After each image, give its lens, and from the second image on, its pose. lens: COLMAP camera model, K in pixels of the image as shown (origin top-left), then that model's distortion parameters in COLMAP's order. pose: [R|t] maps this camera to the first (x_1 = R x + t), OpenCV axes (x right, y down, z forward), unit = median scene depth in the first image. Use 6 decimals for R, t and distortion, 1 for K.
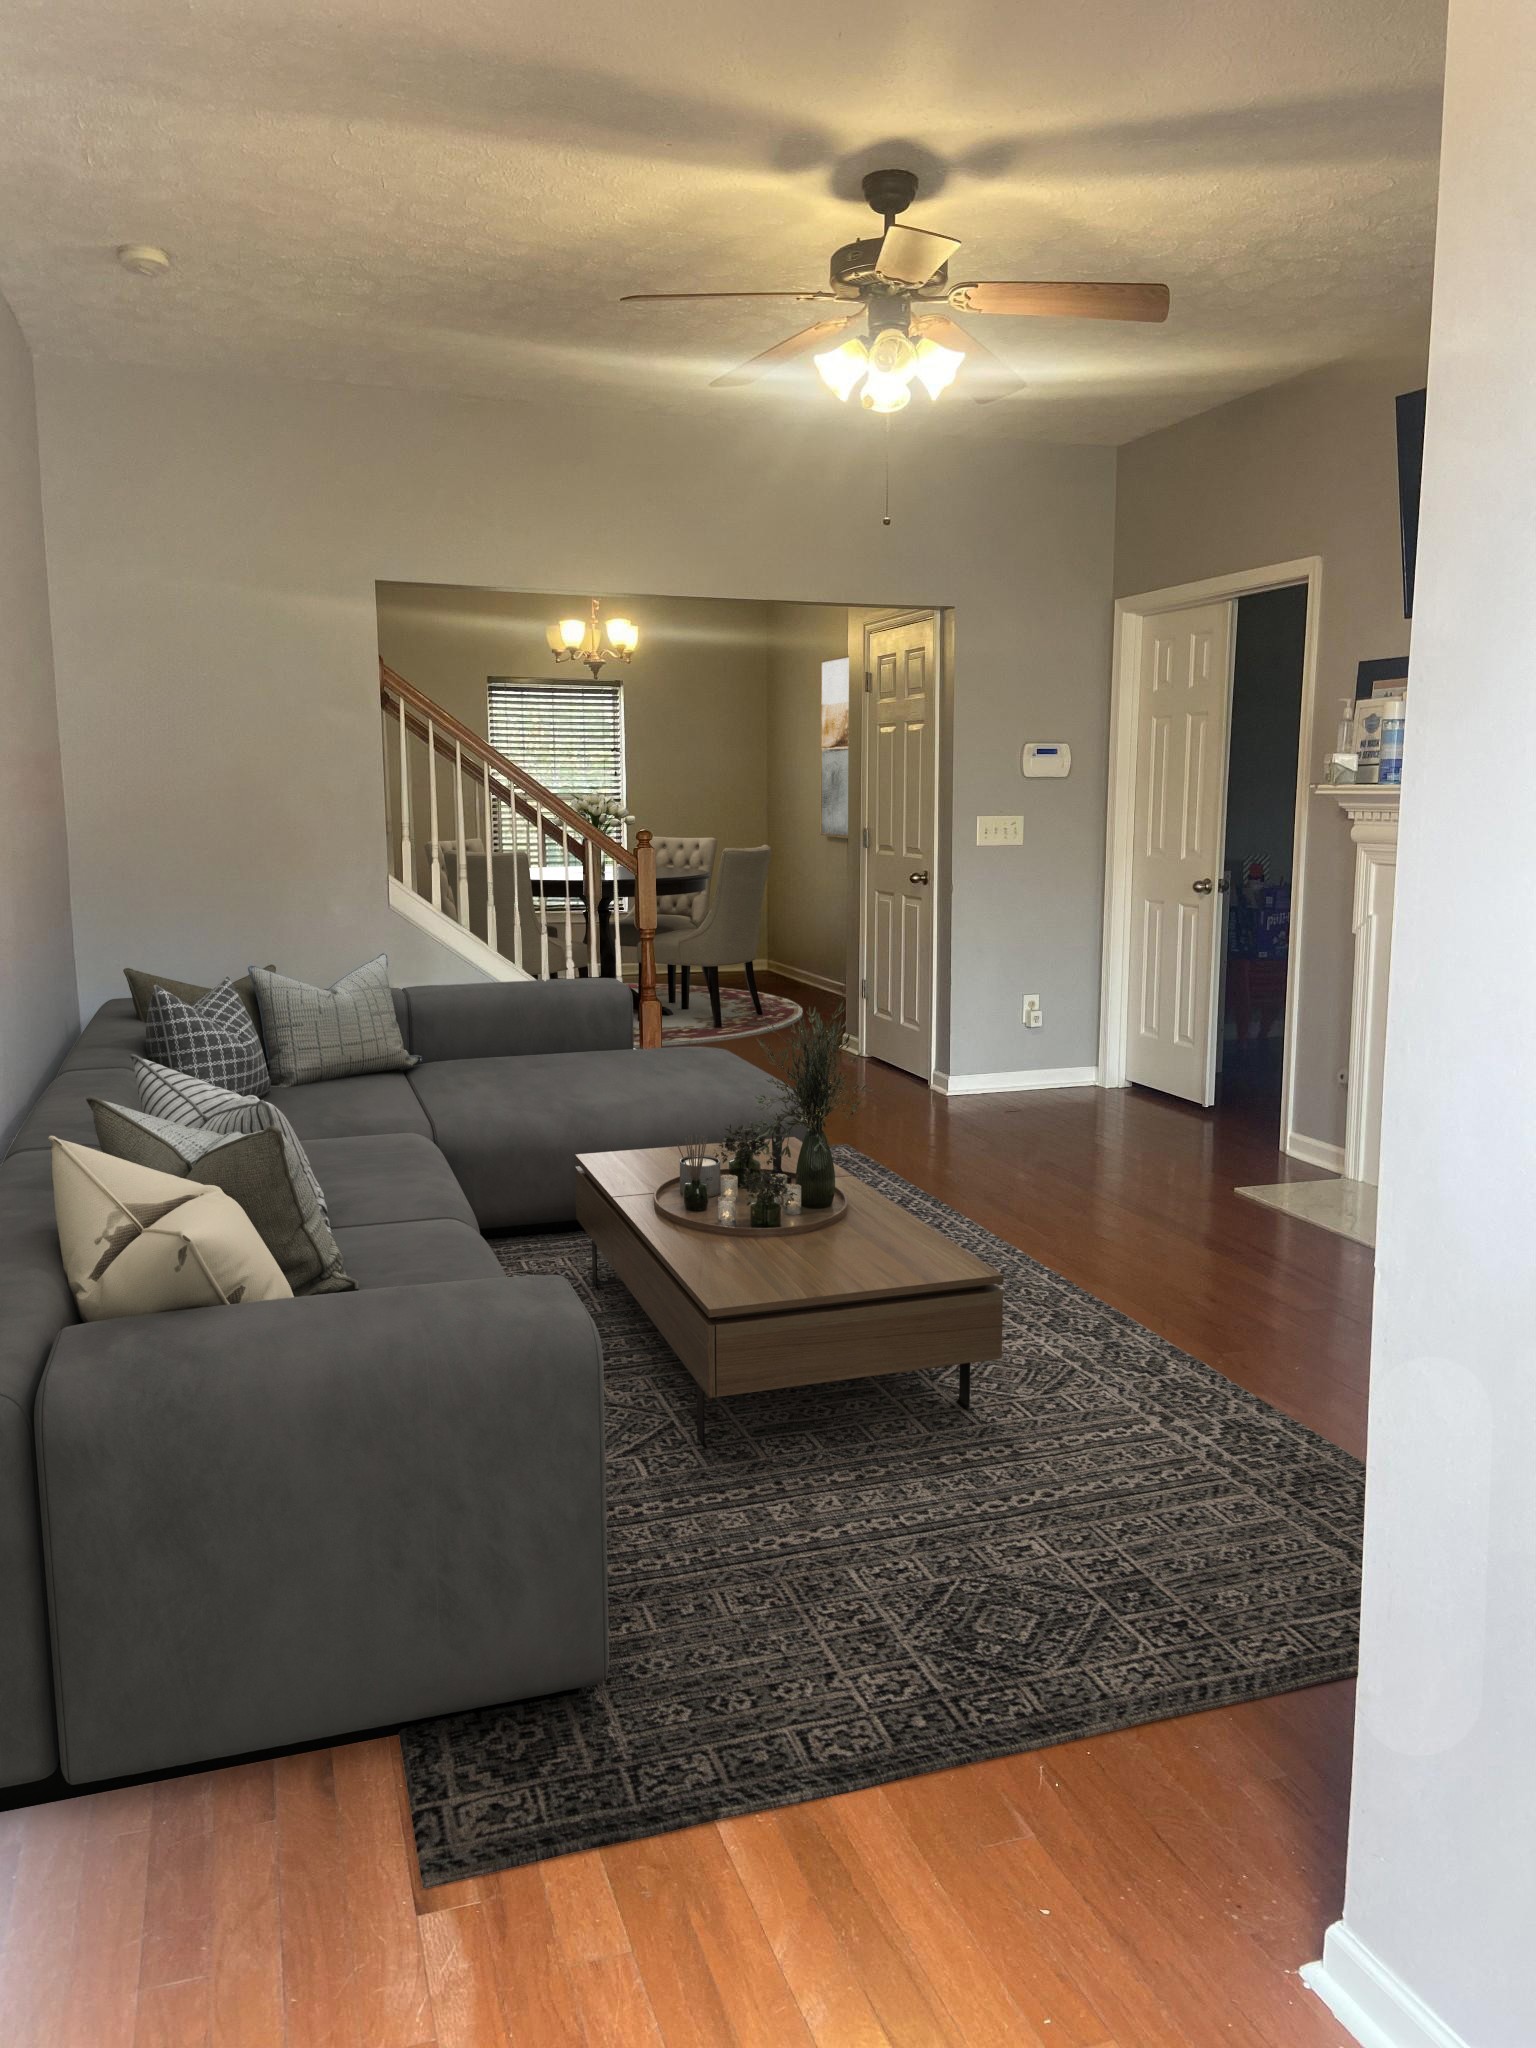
lens RADIAL K [[1509.4, 0, 761.8], [0, 1509.4, 1083.4], [0, 0, 1]] dist [0.100775, -0.218686]
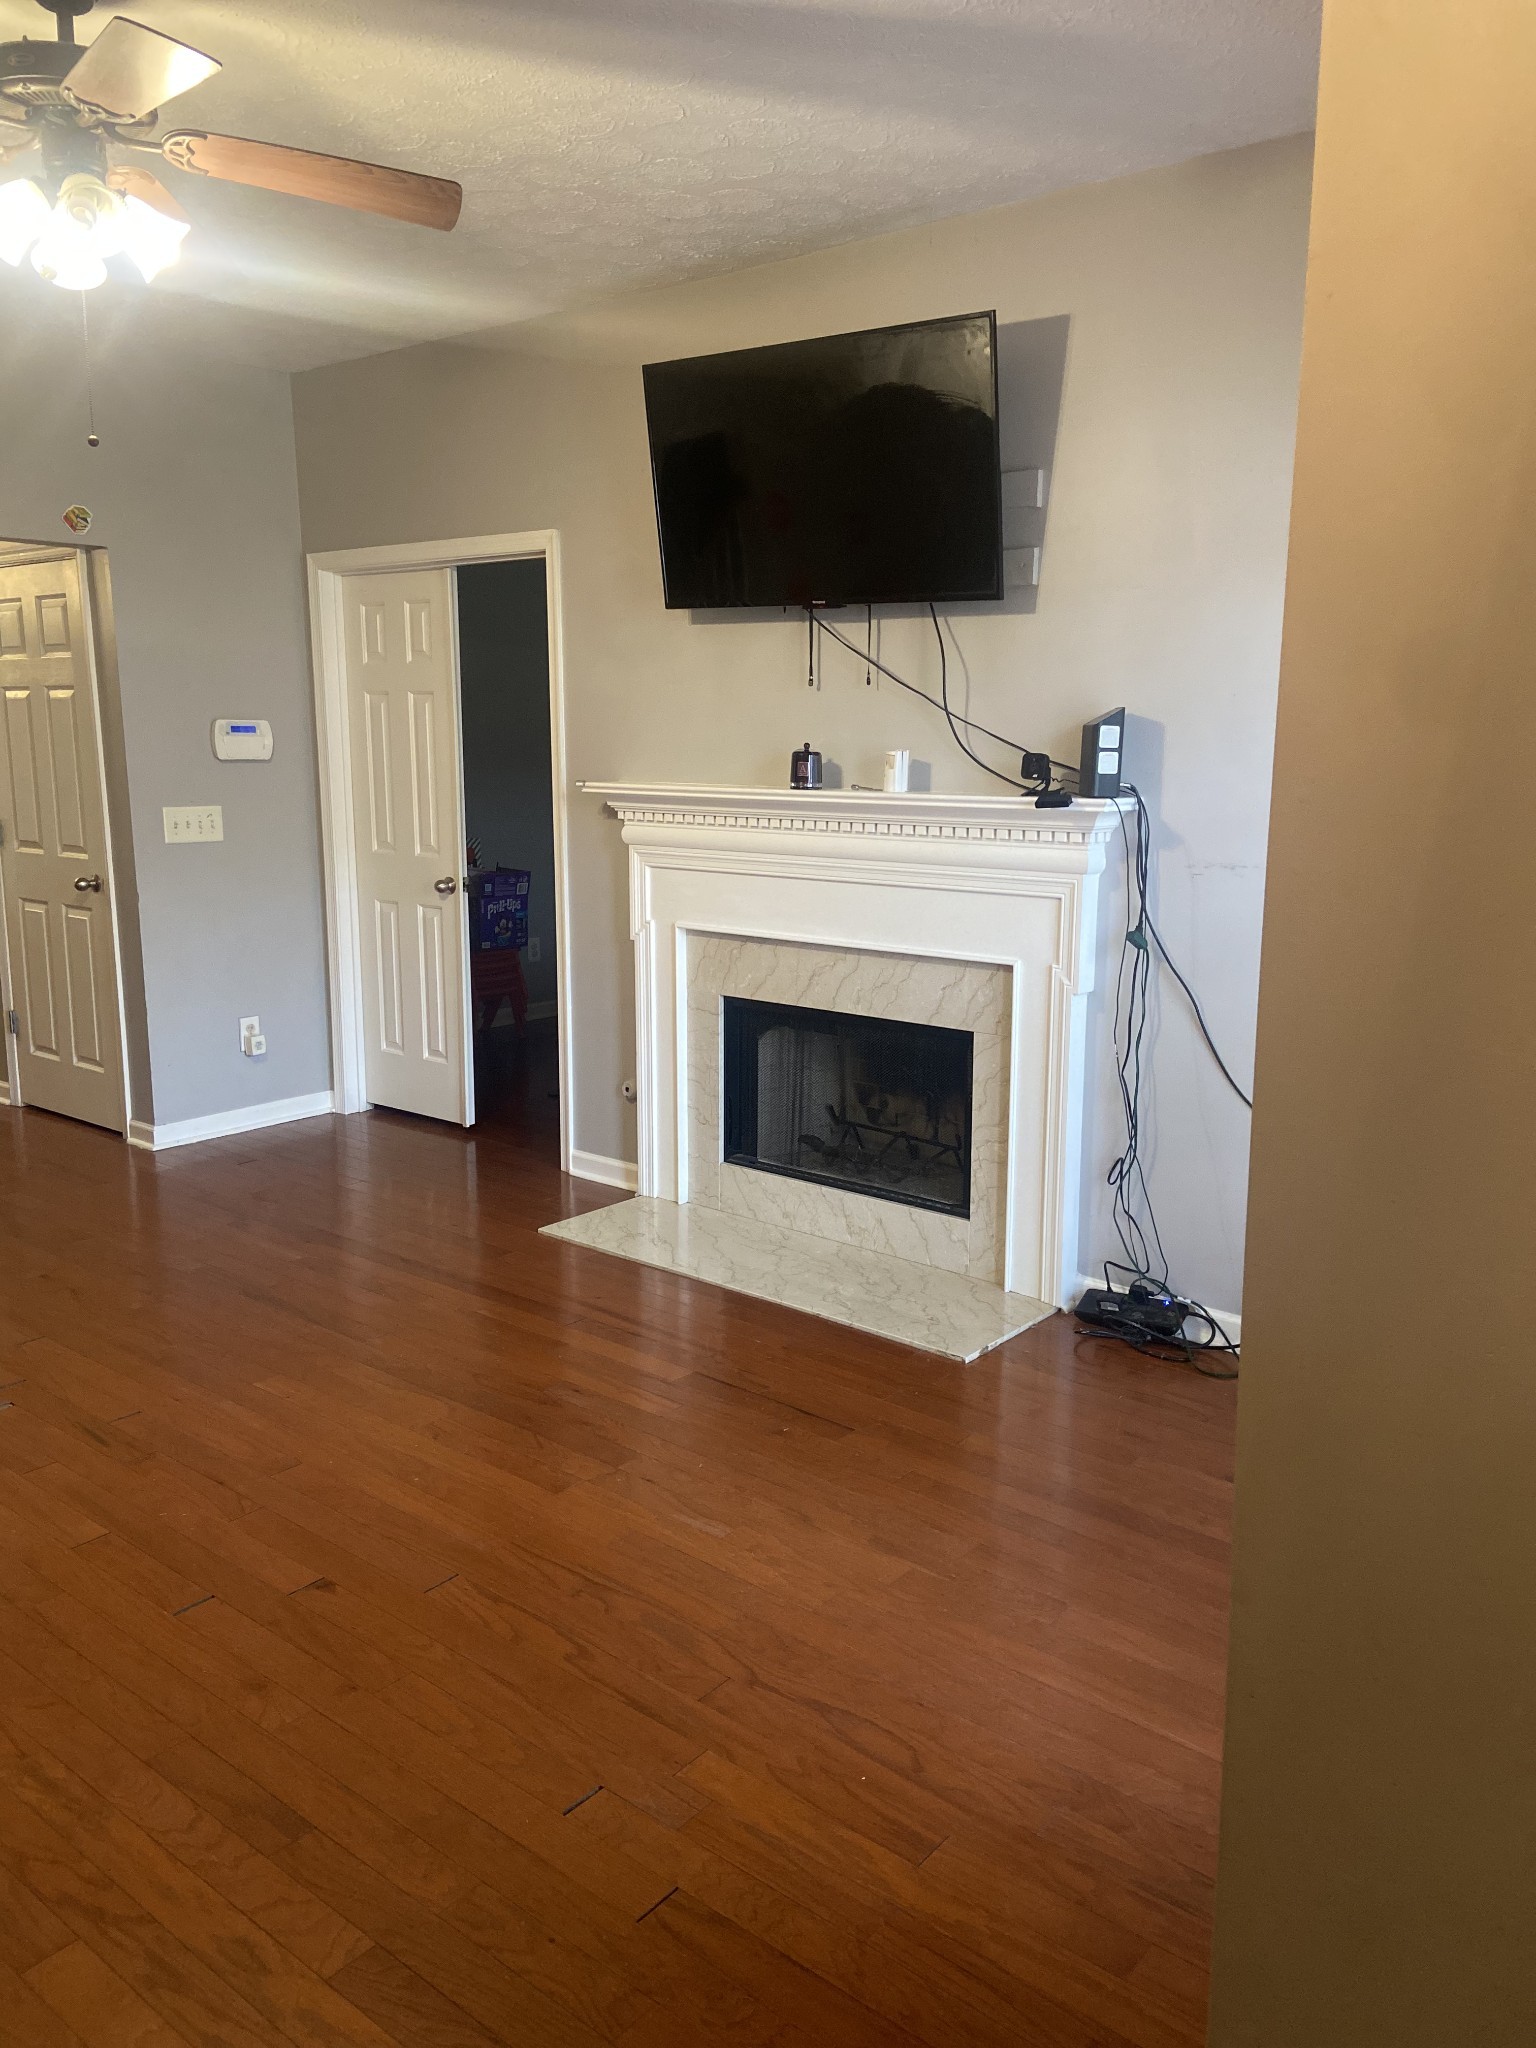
lens RADIAL K [[1534.6, 0, 768.0], [0, 1534.6, 1024.0], [0, 0, 1]] dist [0.106426, -0.129220]
pose [[0.838146, -0.095549, 0.537013, -0.045397], [0.097038, 0.994952, 0.025576, -0.052728], [-0.536745, 0.030674, 0.843186, 0.134500]]
